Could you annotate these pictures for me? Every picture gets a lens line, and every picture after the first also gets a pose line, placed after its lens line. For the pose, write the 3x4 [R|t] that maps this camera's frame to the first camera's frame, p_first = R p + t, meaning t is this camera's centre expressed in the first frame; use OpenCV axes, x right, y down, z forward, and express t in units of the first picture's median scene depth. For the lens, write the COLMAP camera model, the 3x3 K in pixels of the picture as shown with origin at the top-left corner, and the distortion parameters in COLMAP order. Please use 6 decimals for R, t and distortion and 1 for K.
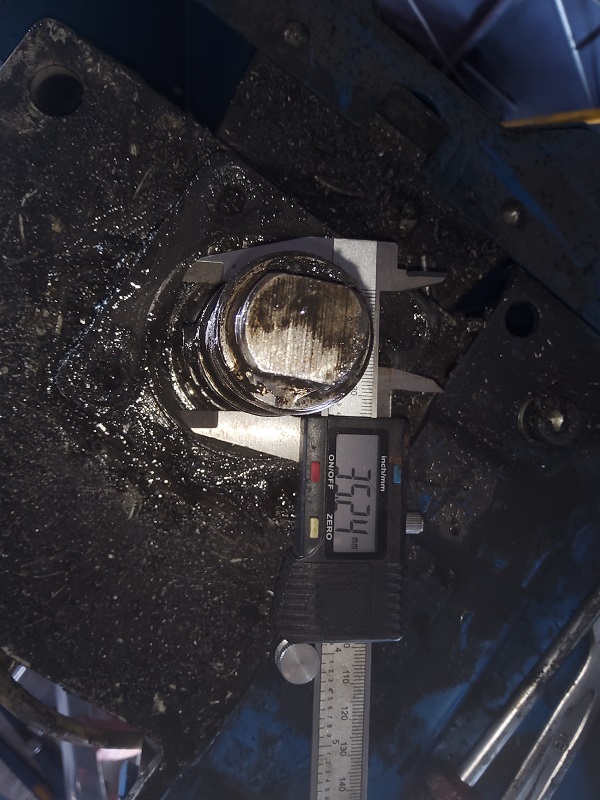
lens RADIAL K [[626.9, 0, 300.0], [0, 626.9, 400.0], [0, 0, 1]] dist [0.067208, -0.182095]
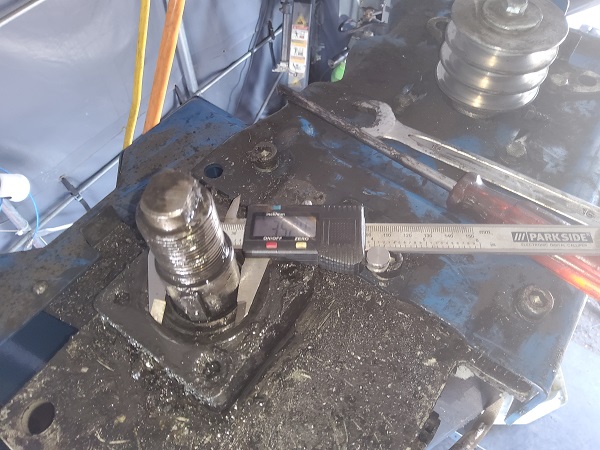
lens RADIAL K [[459.2, 0, 300.0], [0, 459.2, 225.0], [0, 0, 1]] dist [0.062913, -0.122778]
pose [[0.015558, -0.913092, 0.407458, -0.396951], [0.998070, -0.010319, -0.061233, 0.237999], [0.060116, 0.407624, 0.911169, -0.214871]]
